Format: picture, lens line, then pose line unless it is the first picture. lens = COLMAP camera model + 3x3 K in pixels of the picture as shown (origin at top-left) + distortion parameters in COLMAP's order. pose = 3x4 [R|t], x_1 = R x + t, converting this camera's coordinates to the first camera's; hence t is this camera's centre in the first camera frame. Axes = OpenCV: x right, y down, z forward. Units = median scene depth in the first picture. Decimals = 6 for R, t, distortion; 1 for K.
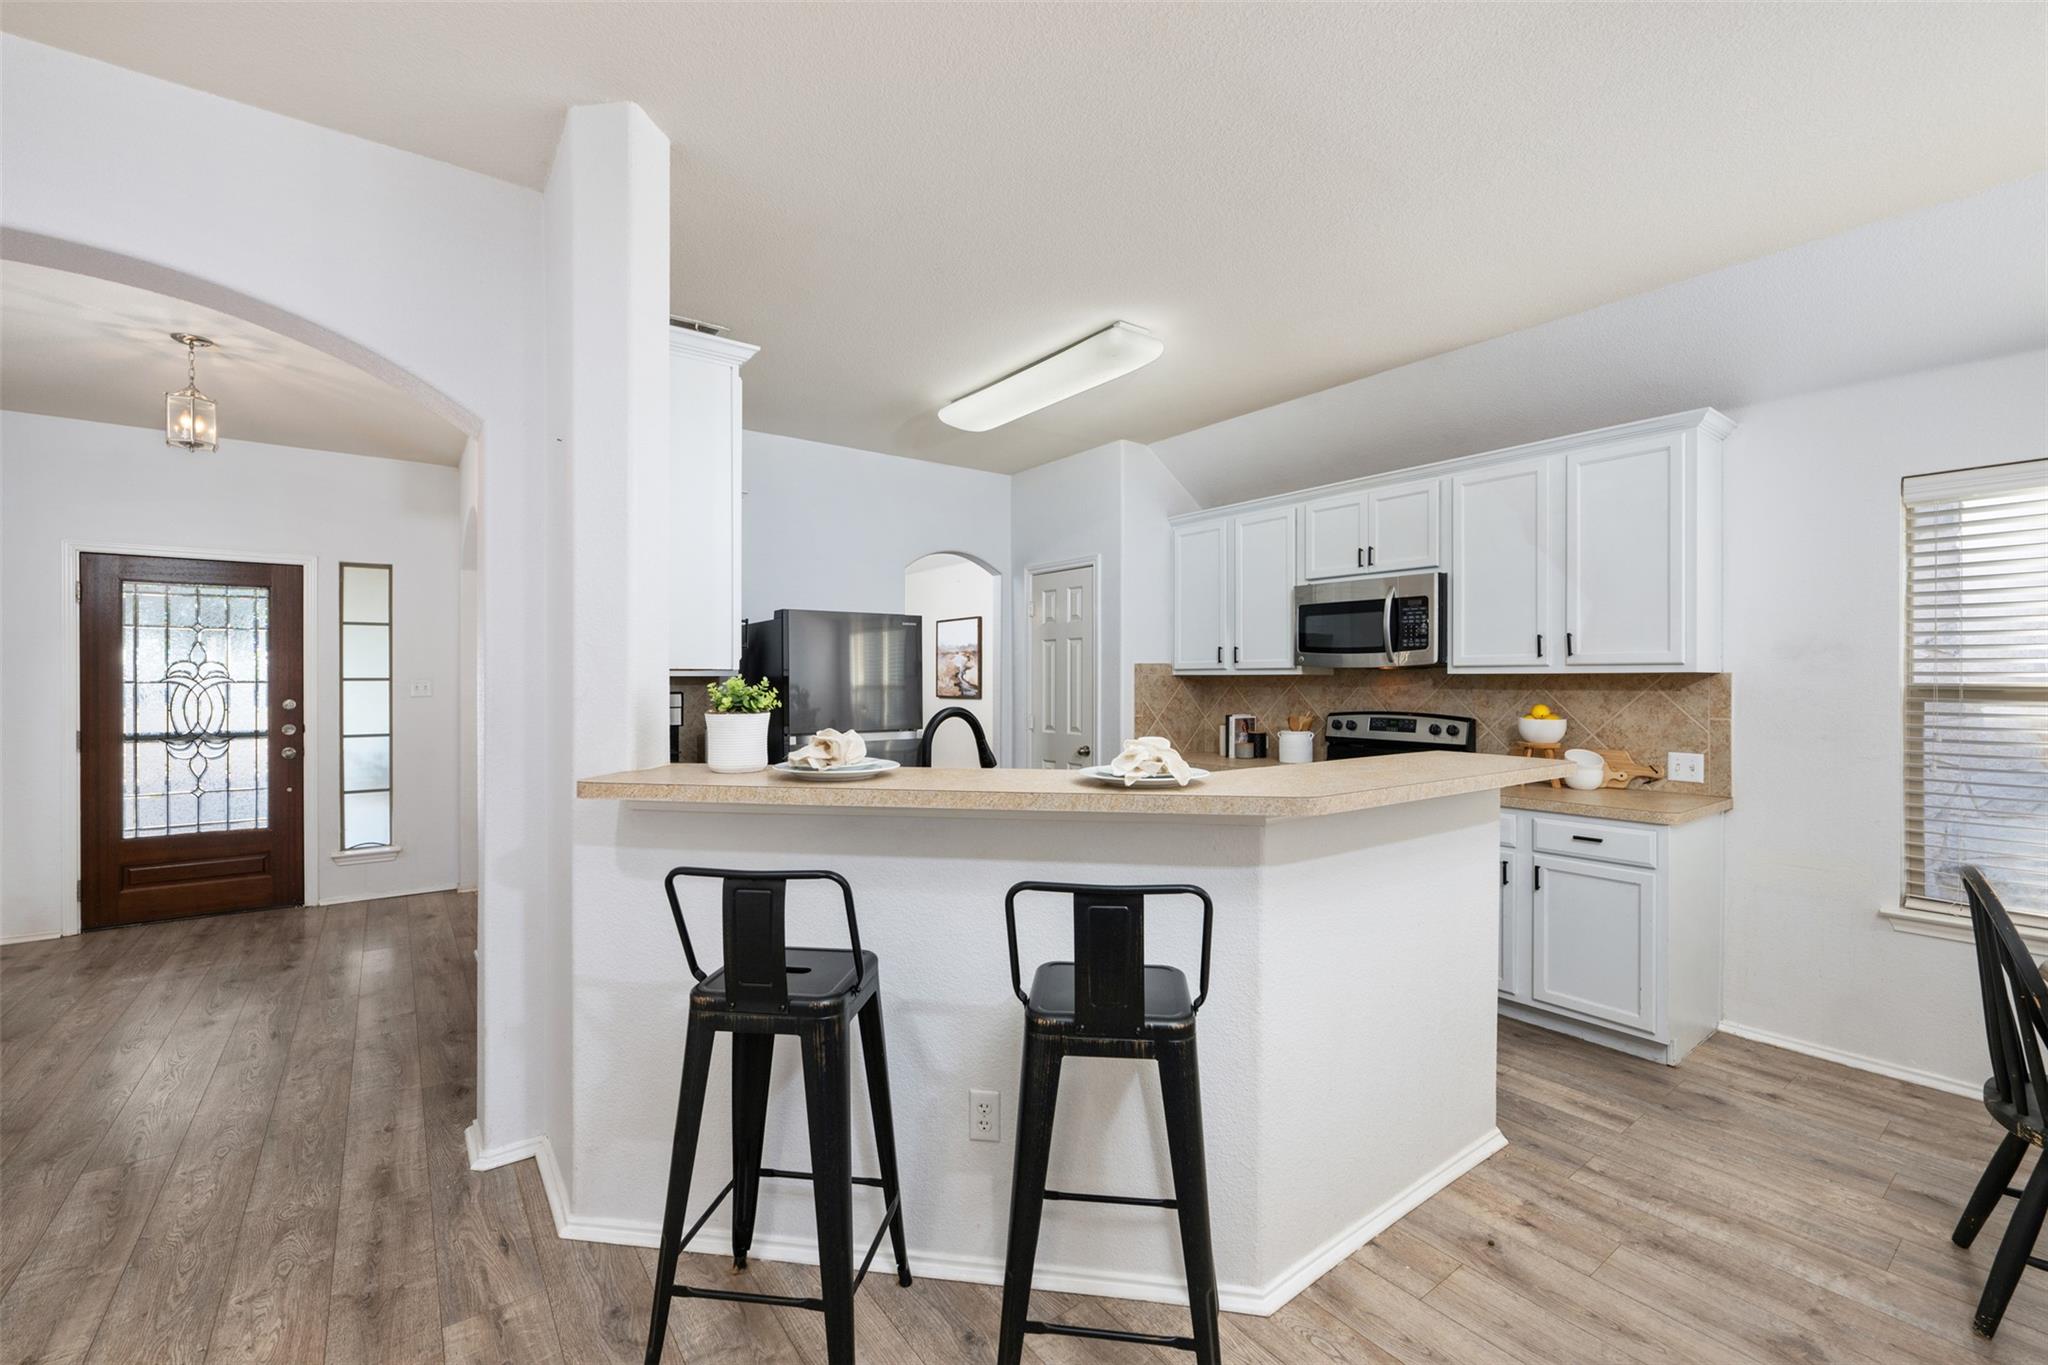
lens RADIAL K [[849.8, 0, 1021.6], [0, 849.8, 679.7], [0, 0, 1]] dist [-0.002051, -0.000117]
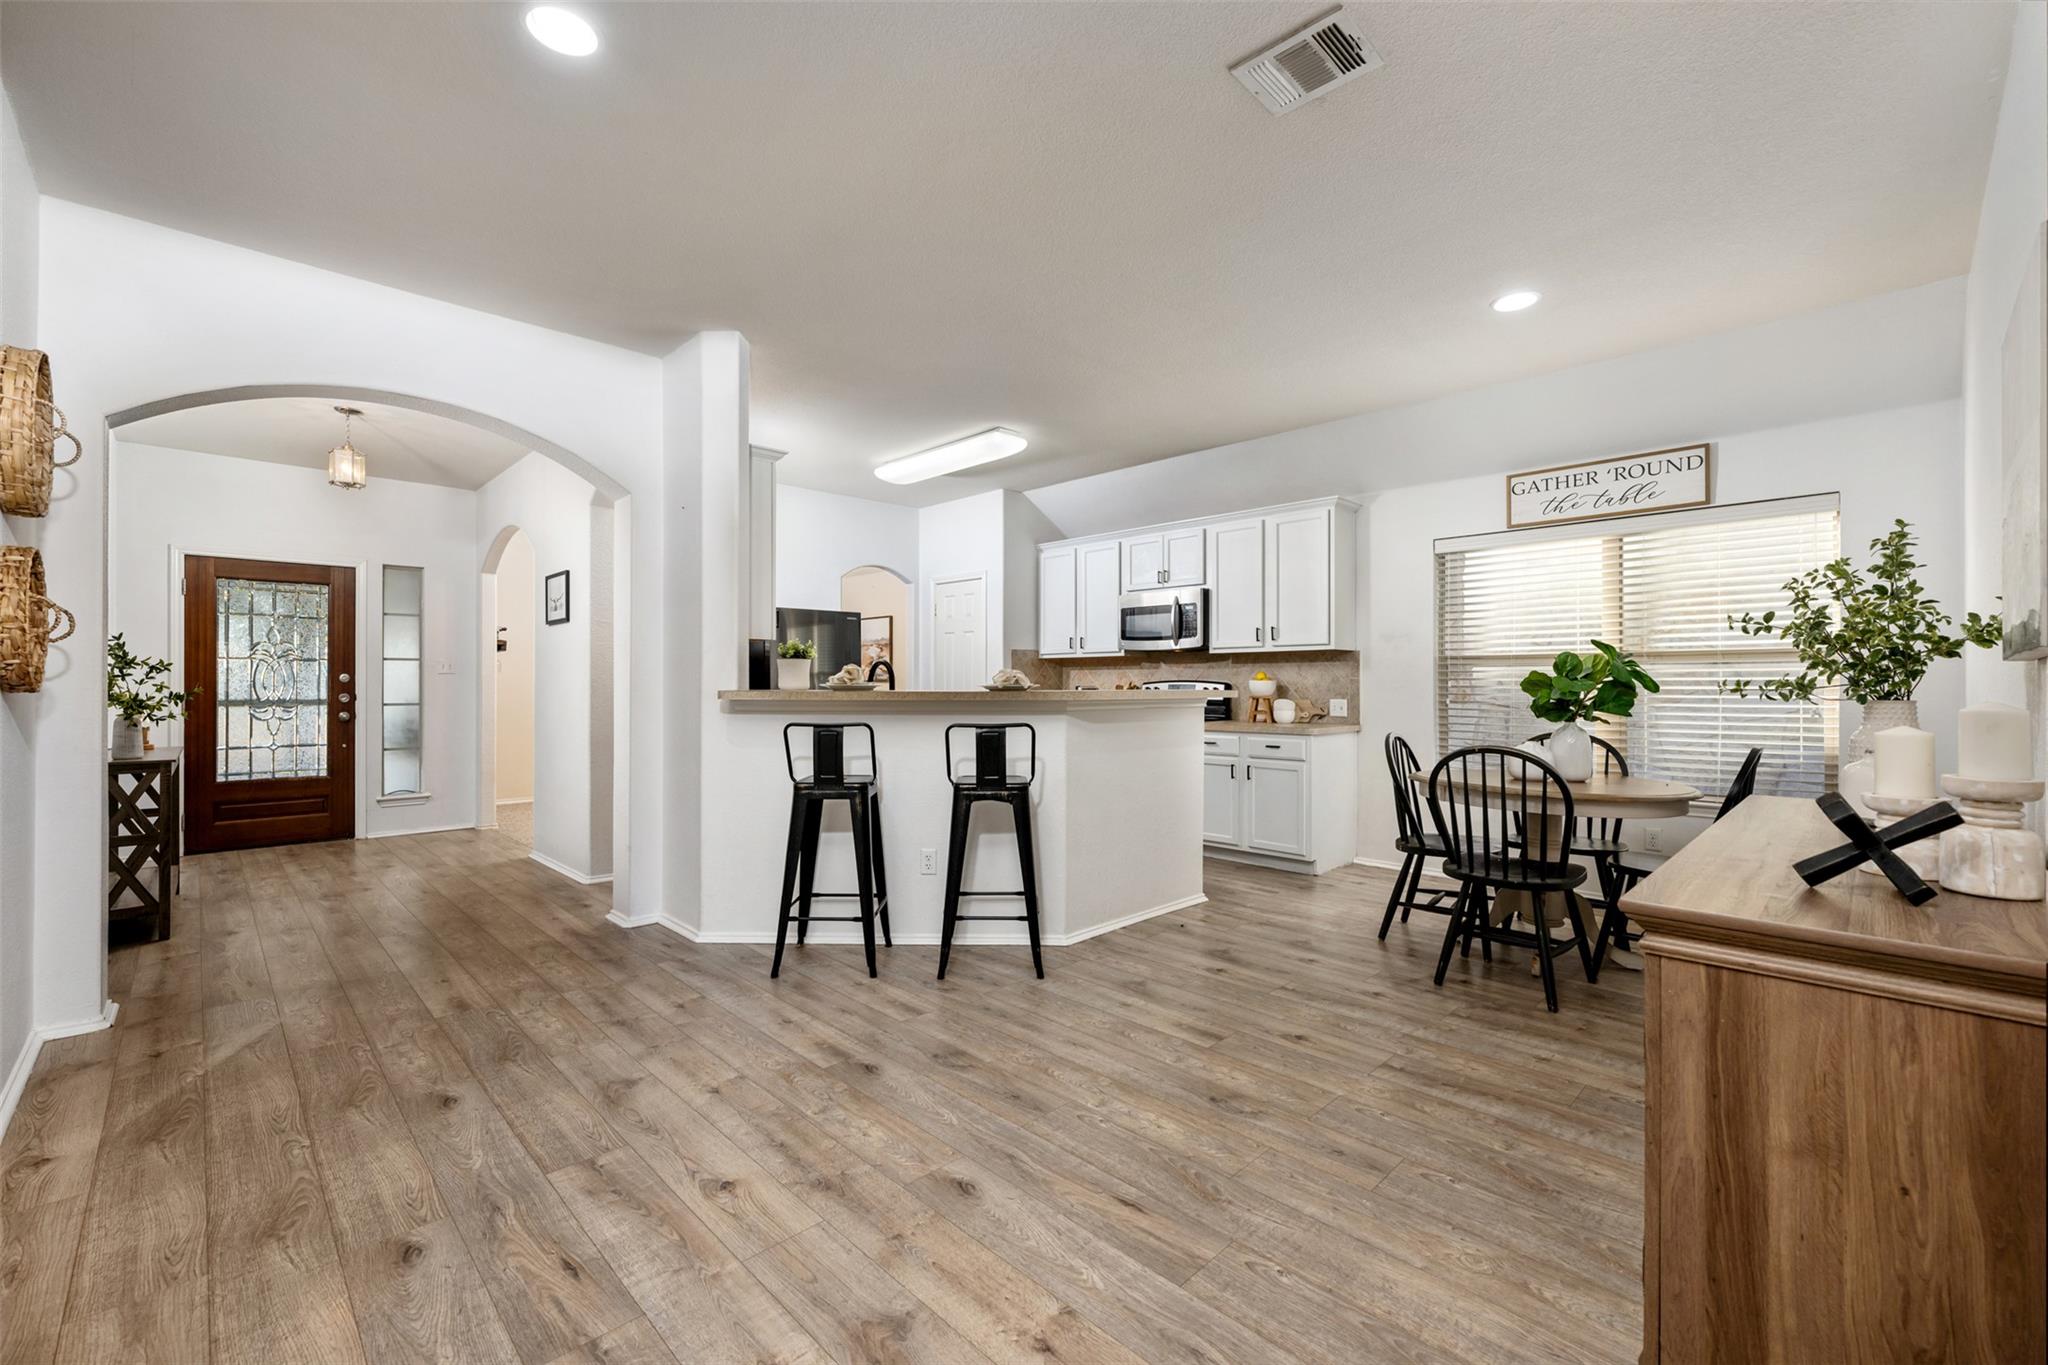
lens RADIAL K [[849.8, 0, 1021.6], [0, 849.8, 679.7], [0, 0, 1]] dist [-0.002051, -0.000117]
pose [[0.991192, 0.001081, 0.132429, -0.043041], [-0.000308, 0.999983, -0.005856, 0.047596], [-0.132433, 0.005764, 0.991175, -0.464417]]
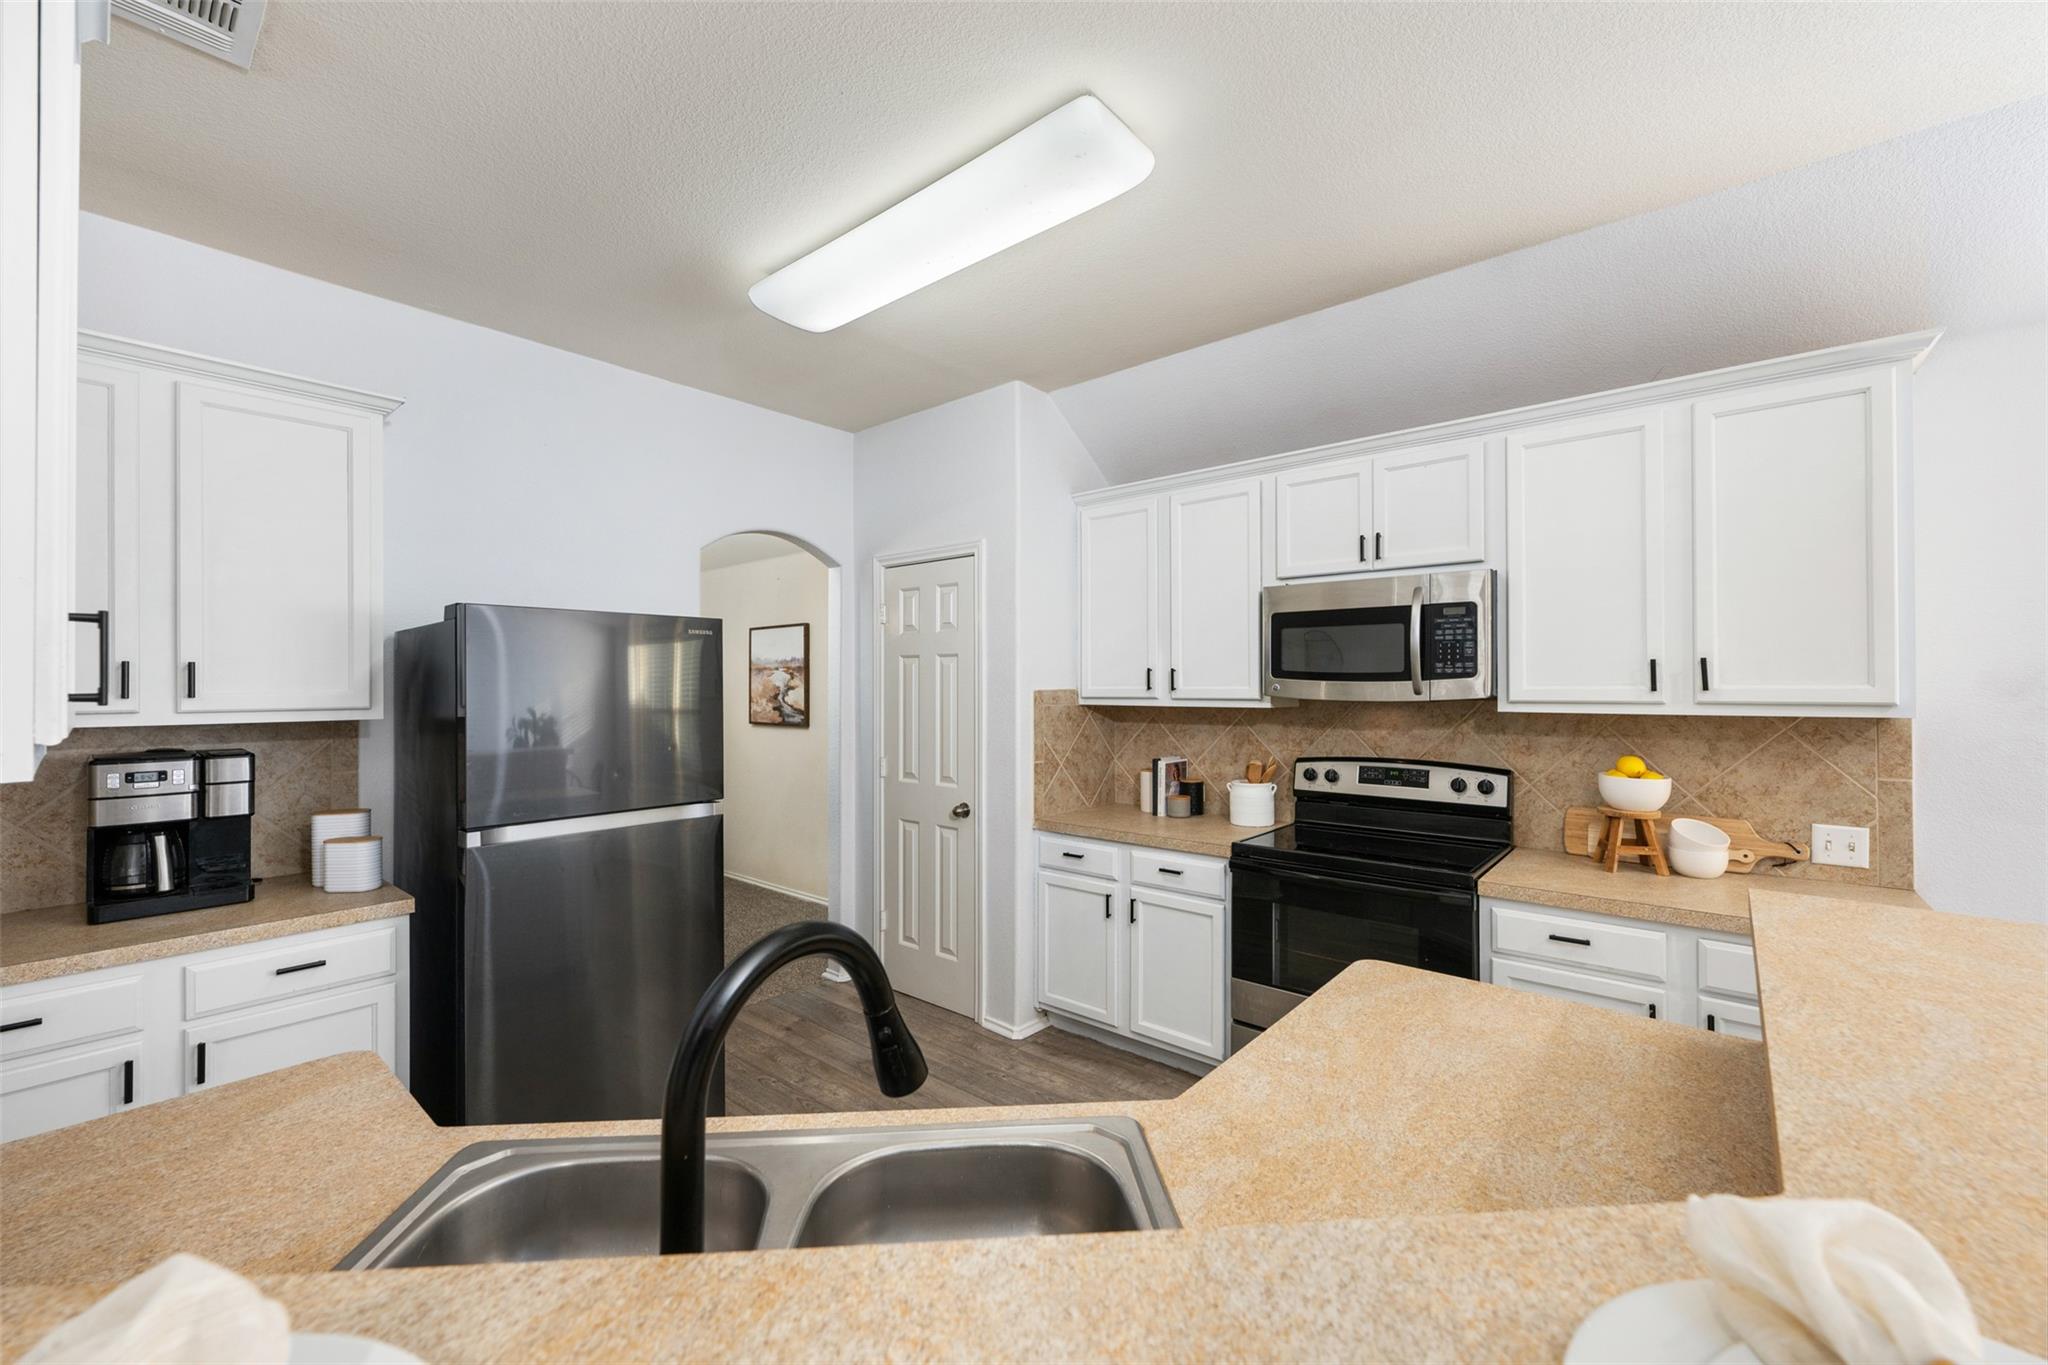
lens RADIAL K [[810.3, 0, 1020.4], [0, 810.3, 682.5], [0, 0, 1]] dist [-0.000500, -0.000179]
pose [[0.975733, -0.000764, 0.218963, -0.036607], [0.002005, 0.999983, -0.005449, -0.026650], [-0.218955, 0.005756, 0.975718, 0.395338]]
